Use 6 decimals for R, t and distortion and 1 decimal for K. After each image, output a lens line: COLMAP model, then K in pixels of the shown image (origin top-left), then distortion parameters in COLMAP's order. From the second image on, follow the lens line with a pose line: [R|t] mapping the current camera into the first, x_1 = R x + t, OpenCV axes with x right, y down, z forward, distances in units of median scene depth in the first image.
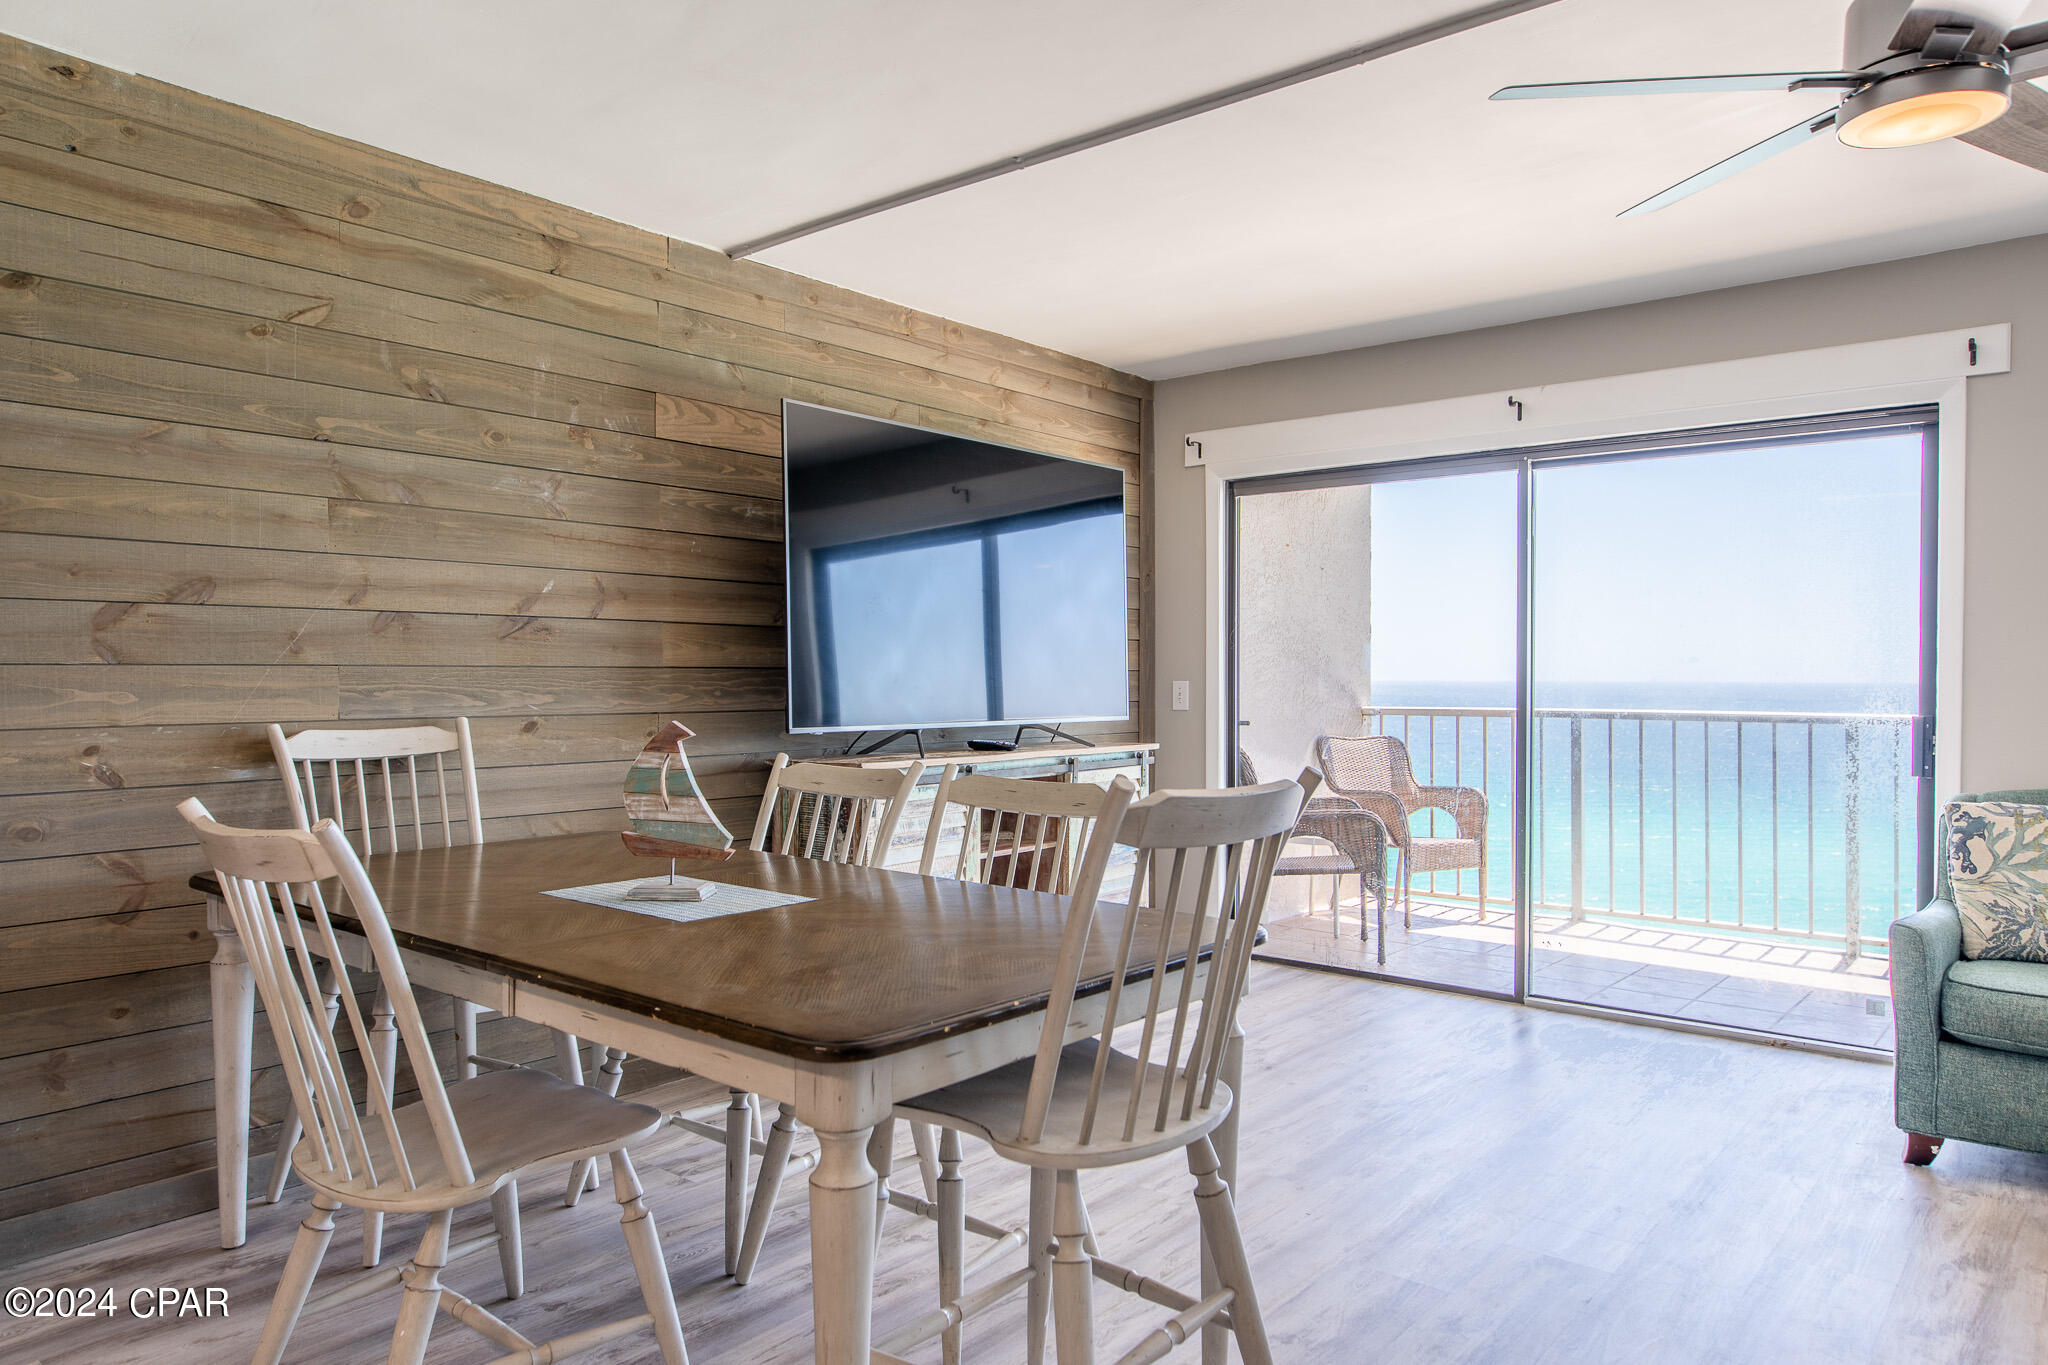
lens RADIAL K [[1364.3, 0, 1024.3], [0, 1364.3, 673.5], [0, 0, 1]] dist [0.022567, 0.001710]
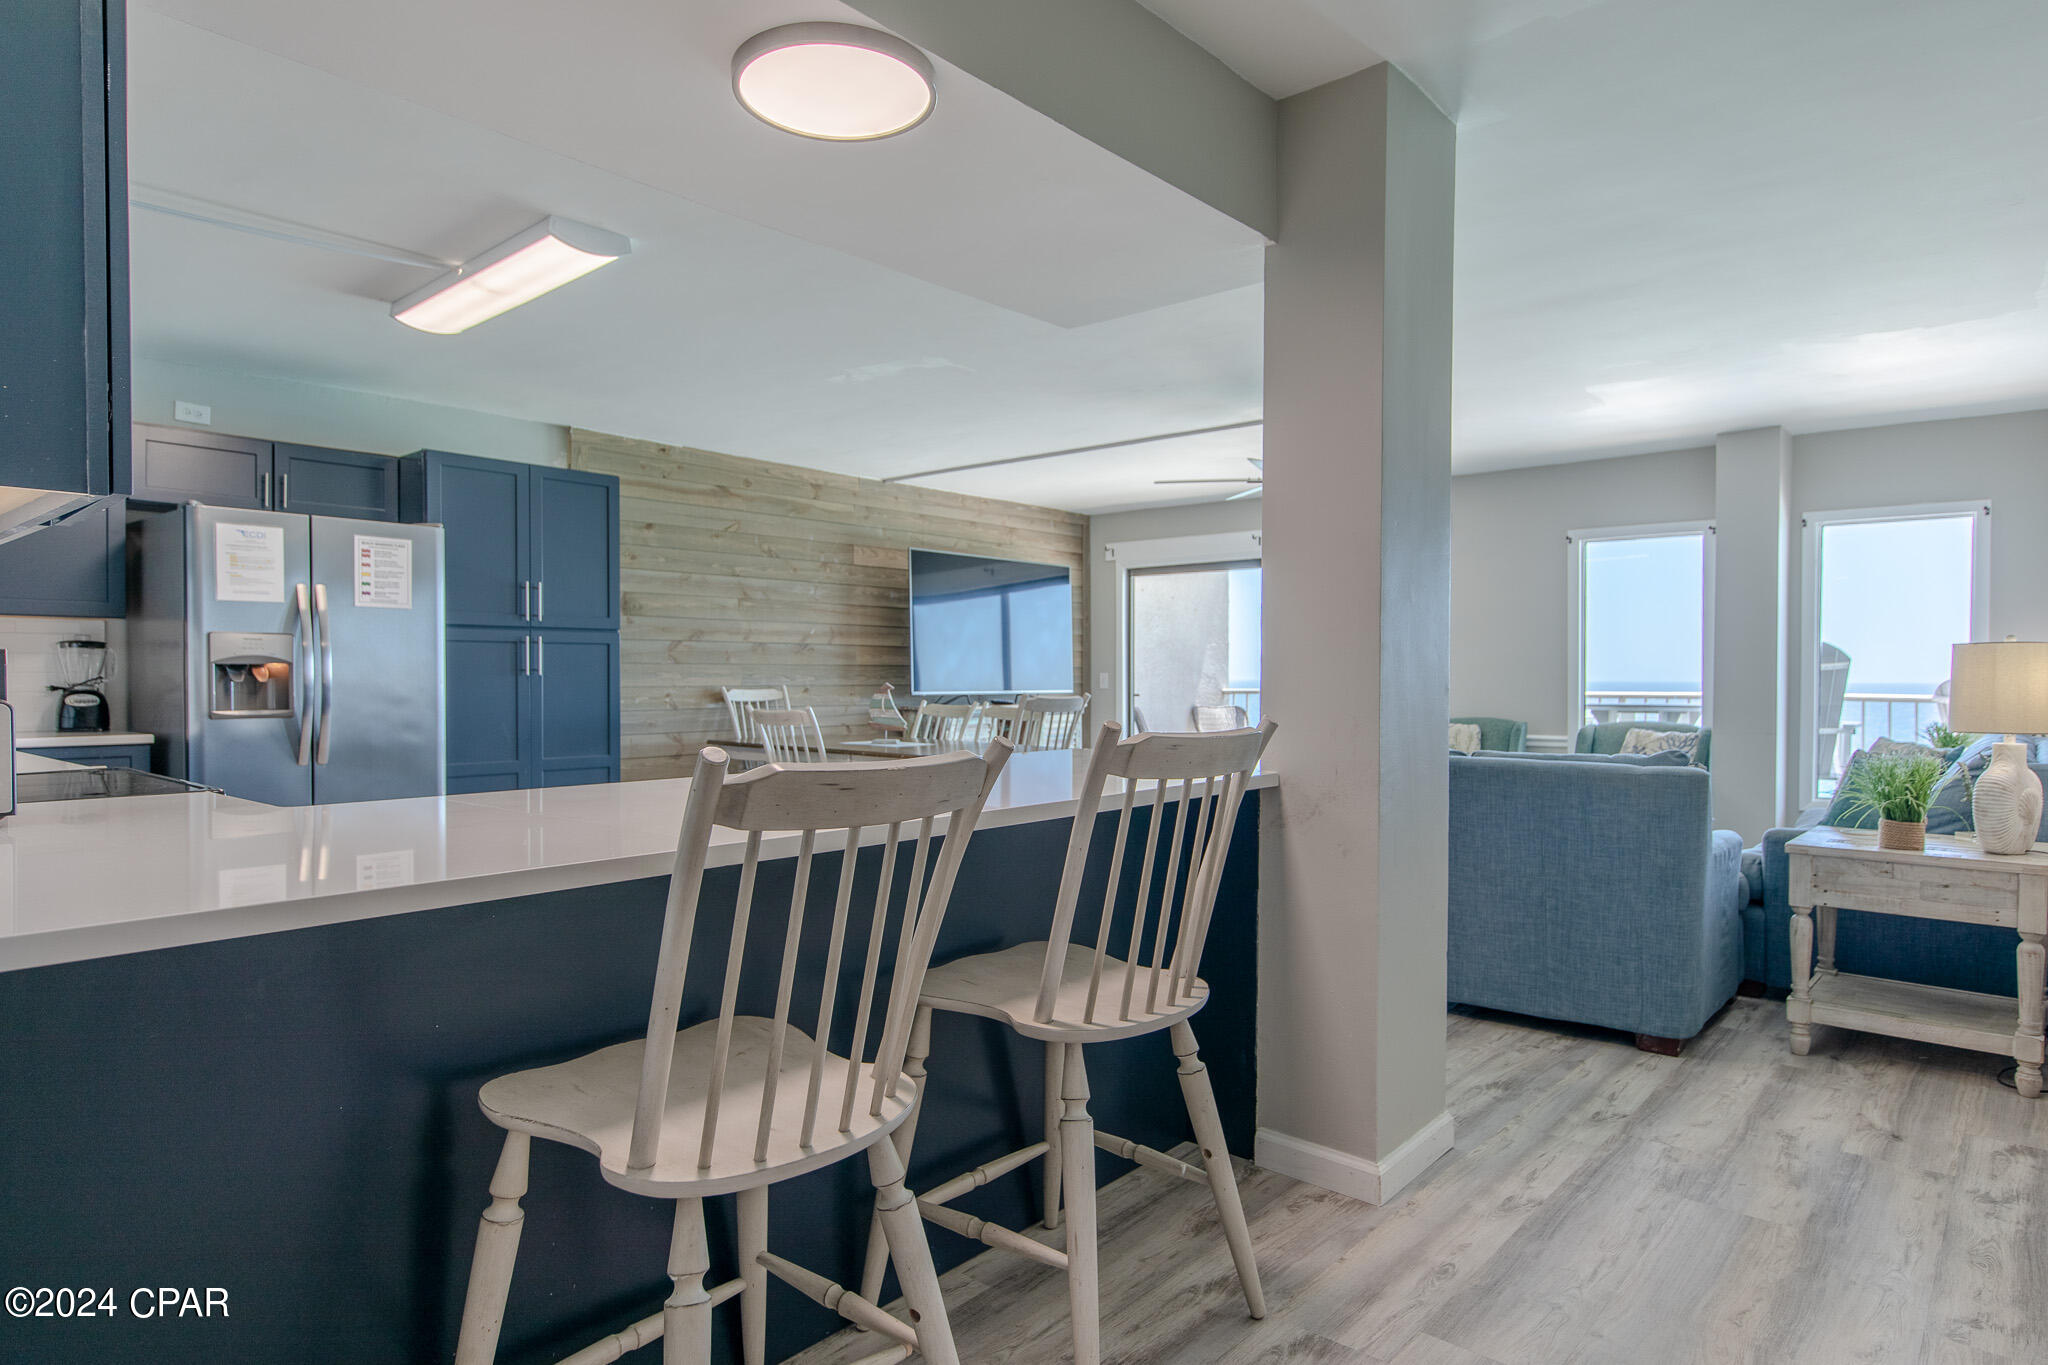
lens RADIAL K [[1165.8, 0, 1025.4], [0, 1165.8, 684.6], [0, 0, 1]] dist [0.002418, -0.000139]
pose [[0.999789, 0.000214, -0.020550, 0.064930], [-0.000021, 0.999956, 0.009407, 0.010543], [0.020551, -0.009405, 0.999745, -1.066184]]
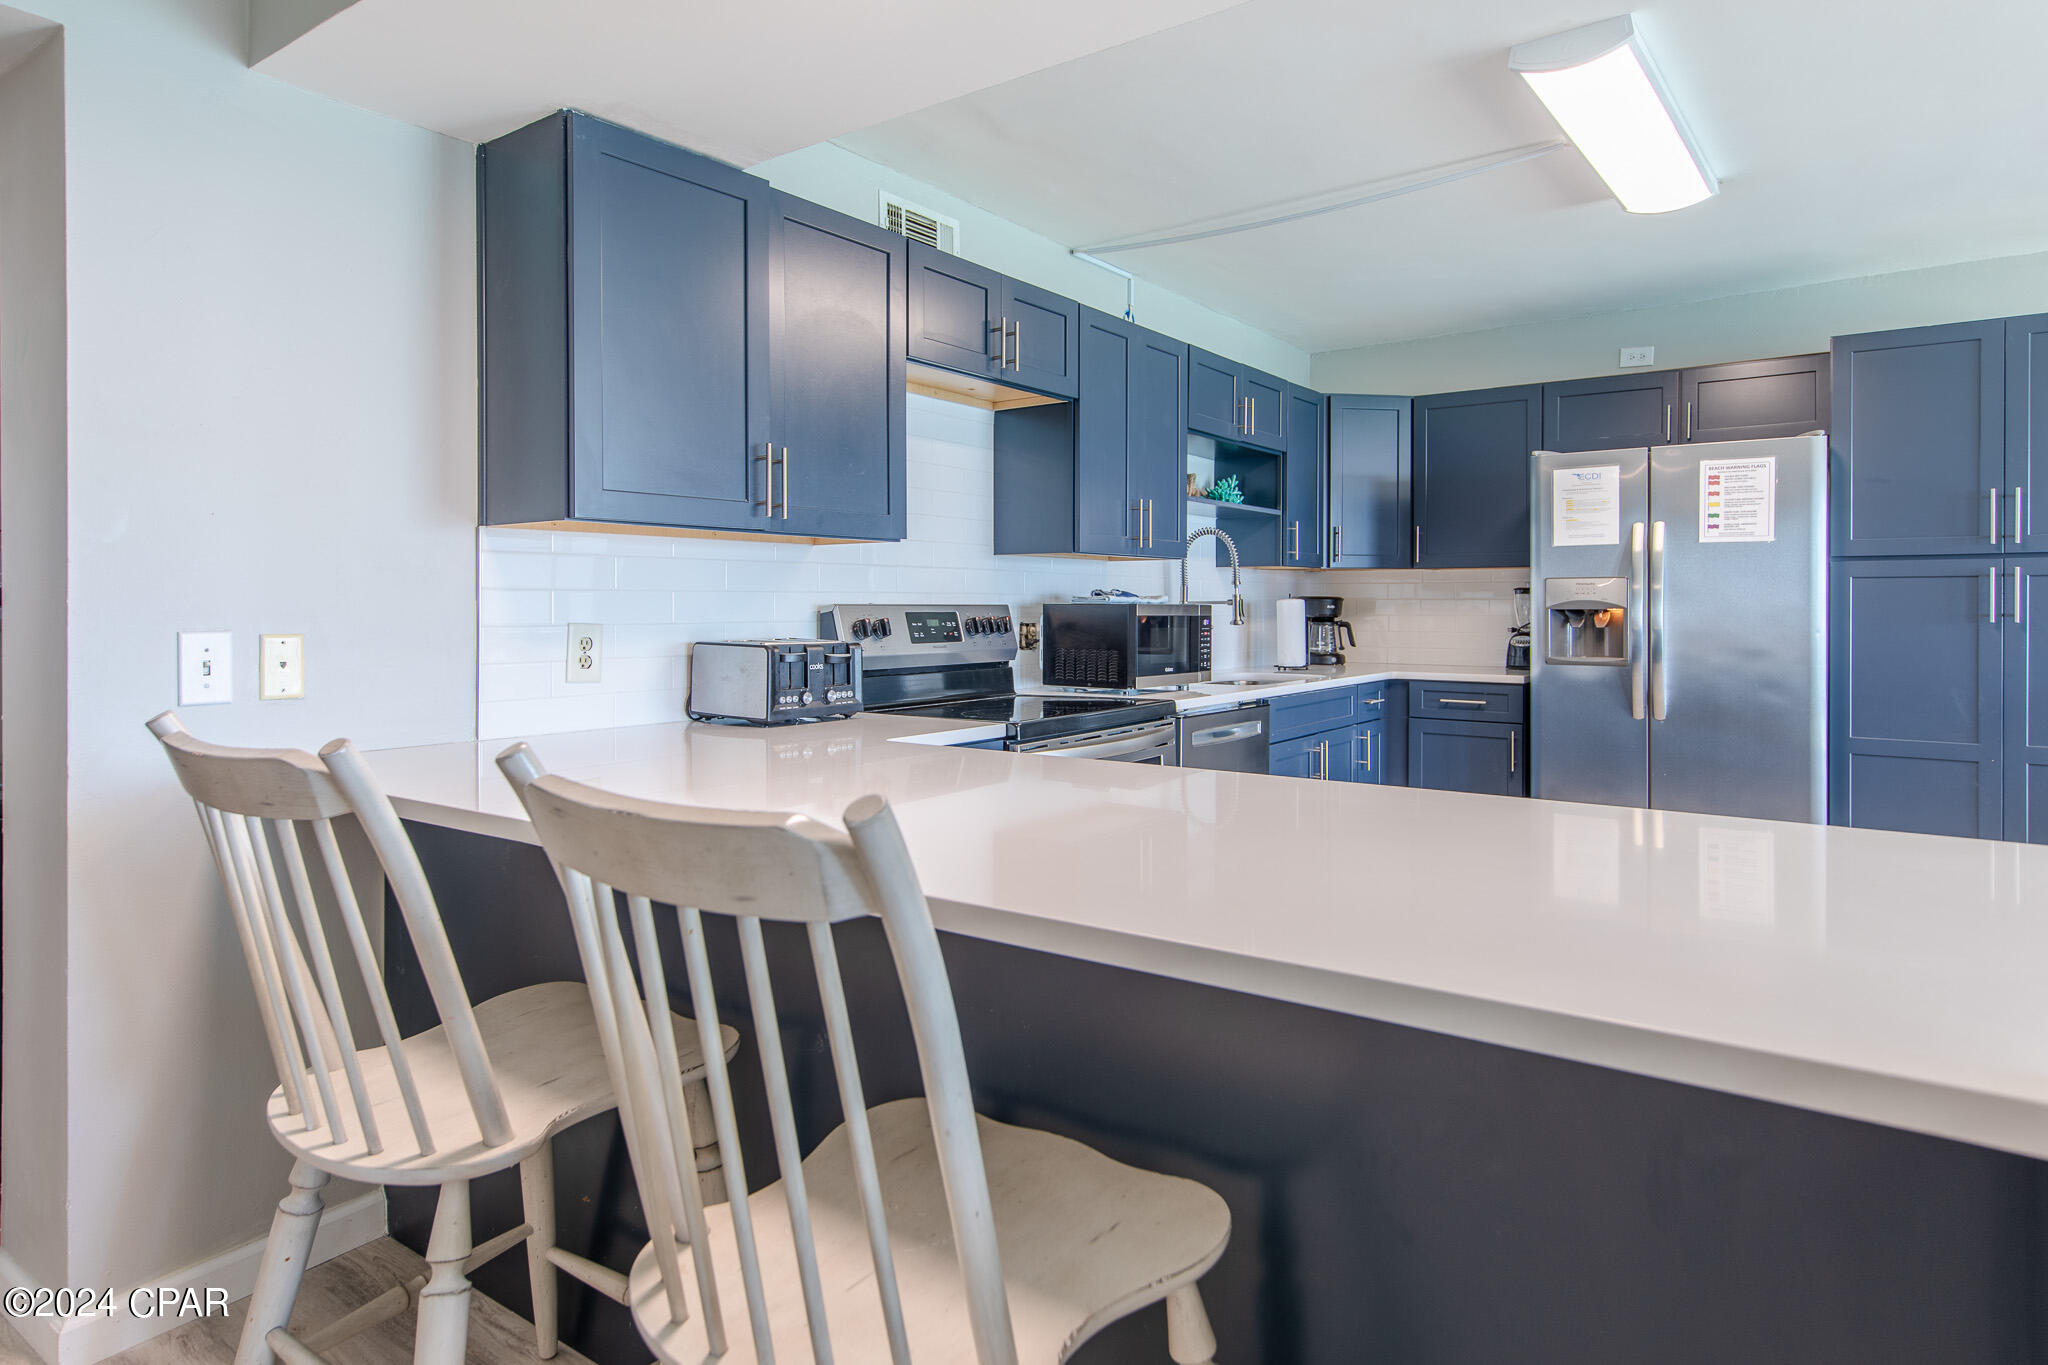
lens RADIAL K [[1165.8, 0, 1073.3], [0, 1165.8, 610.0], [0, 0, 1]] dist [0.002418, -0.000139]
pose [[0.077255, -0.001757, -0.997010, 0.385291], [-0.000921, 0.999998, -0.001834, 0.003520], [0.997011, 0.001060, 0.077253, -0.459188]]
